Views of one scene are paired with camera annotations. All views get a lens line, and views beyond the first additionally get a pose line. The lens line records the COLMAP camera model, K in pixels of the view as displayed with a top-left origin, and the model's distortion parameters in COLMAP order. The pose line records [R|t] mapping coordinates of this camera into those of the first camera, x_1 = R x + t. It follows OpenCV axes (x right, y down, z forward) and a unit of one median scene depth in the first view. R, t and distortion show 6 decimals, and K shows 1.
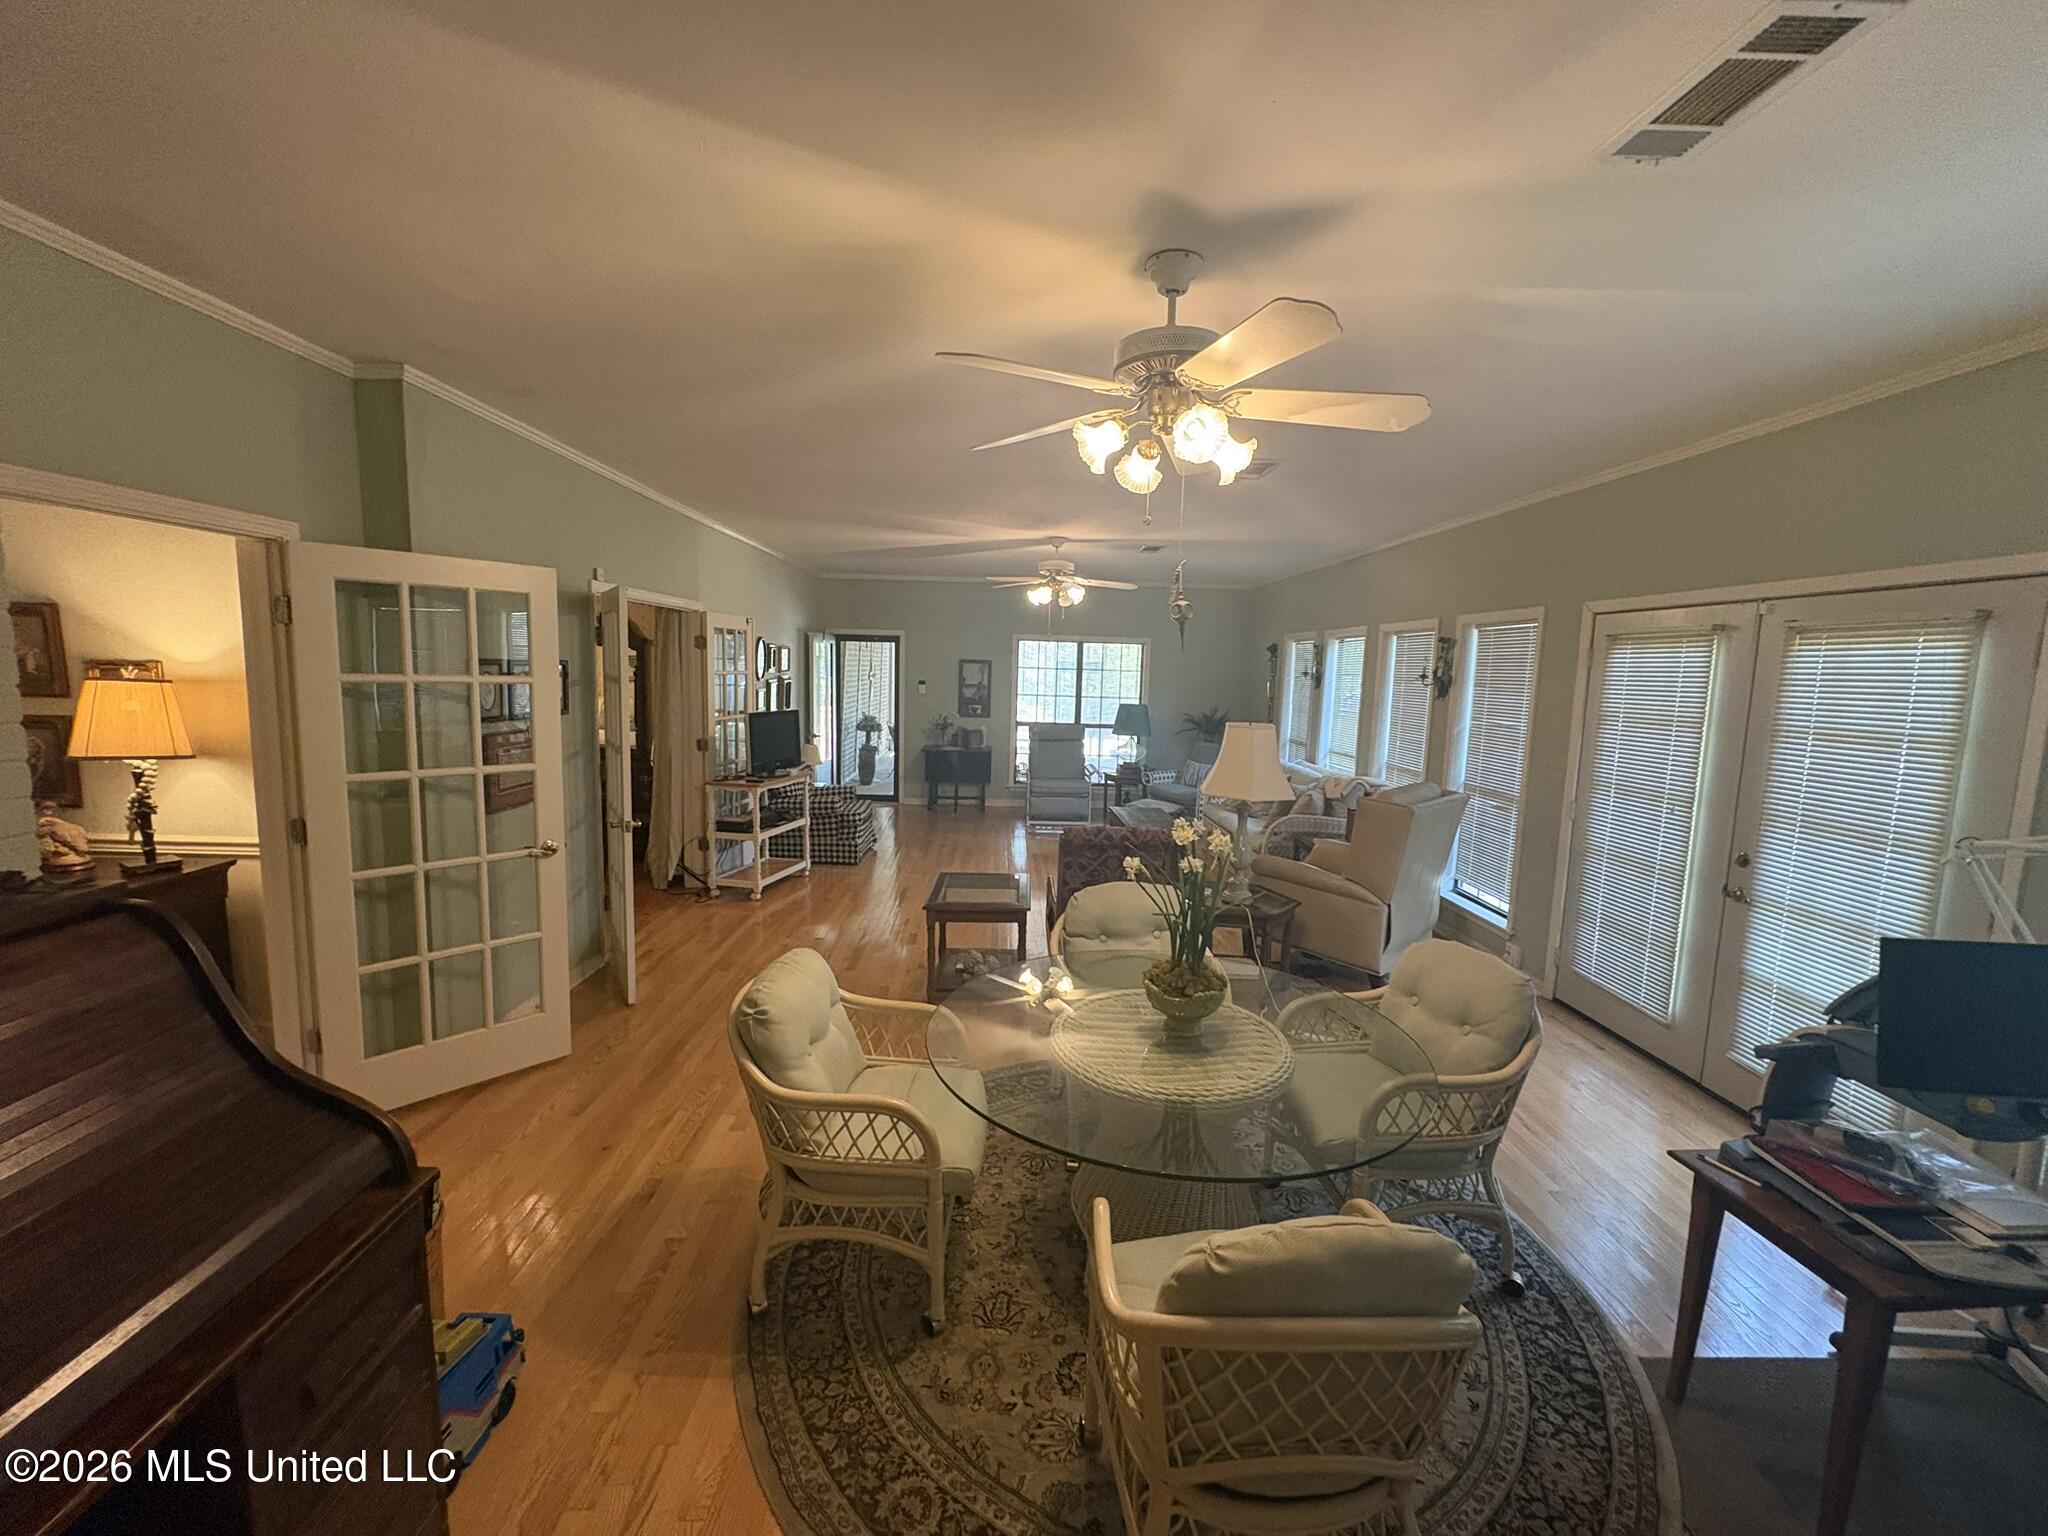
lens RADIAL K [[822.3, 0, 1020.6], [0, 822.3, 764.5], [0, 0, 1]] dist [-0.000483, 0.000395]
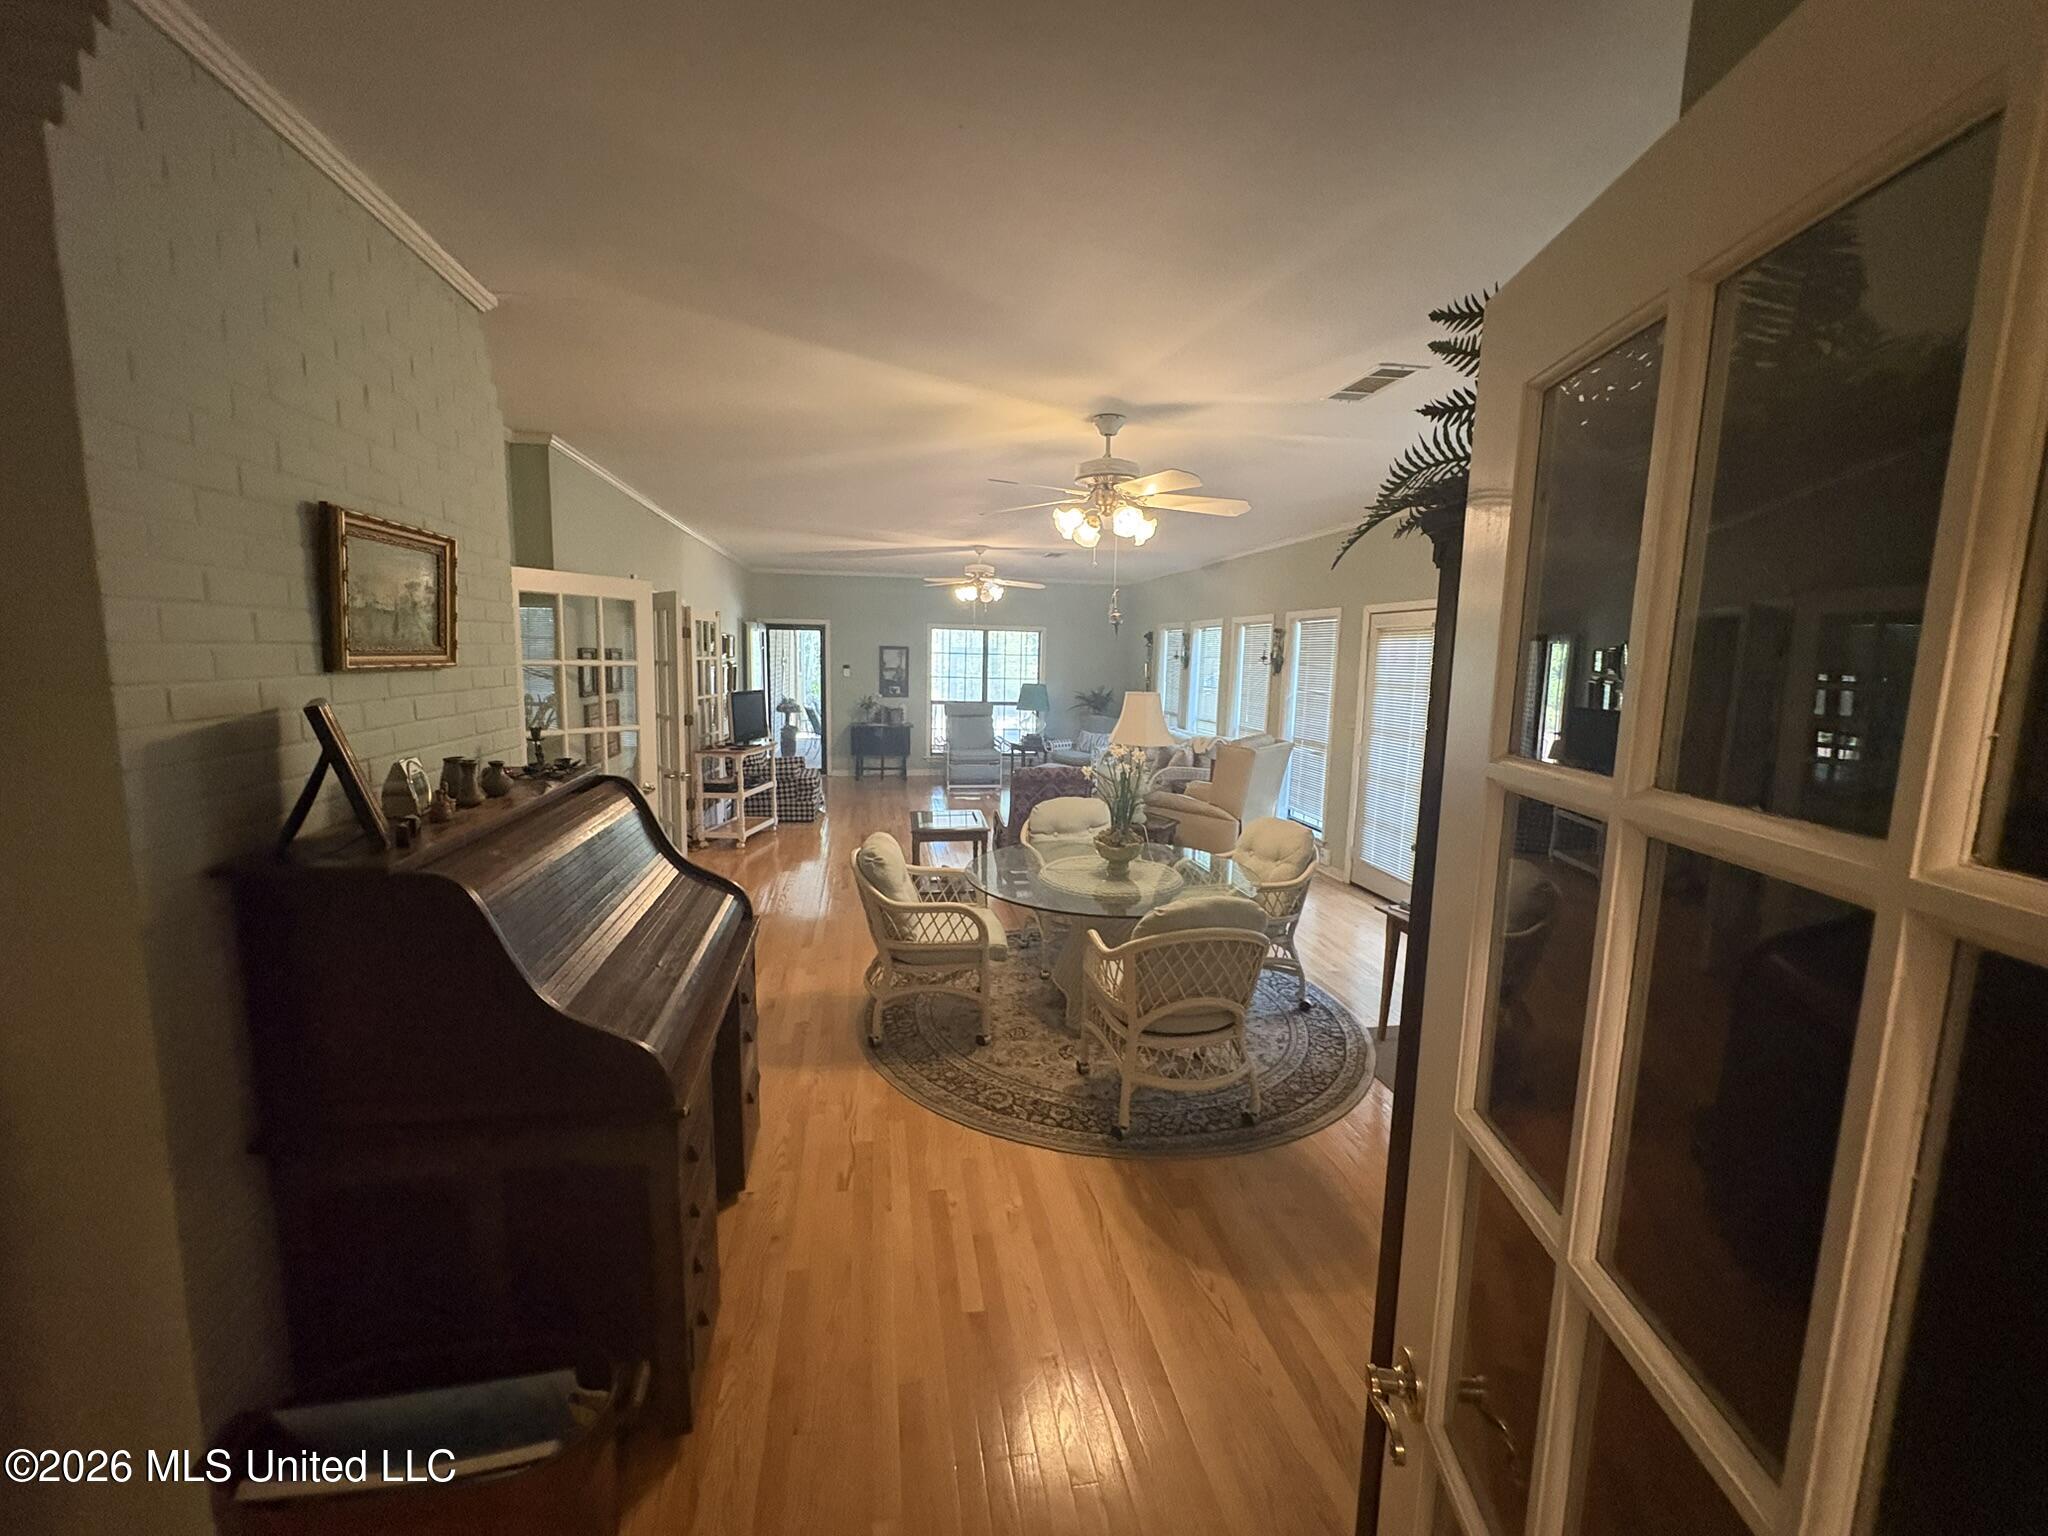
lens RADIAL K [[822.3, 0, 1024.7], [0, 822.3, 762.5], [0, 0, 1]] dist [-0.000483, 0.000395]
pose [[0.987672, -0.025296, 0.154481, -0.096147], [0.022958, 0.999594, 0.016895, 0.029082], [-0.154846, -0.013140, 0.987851, -0.243450]]
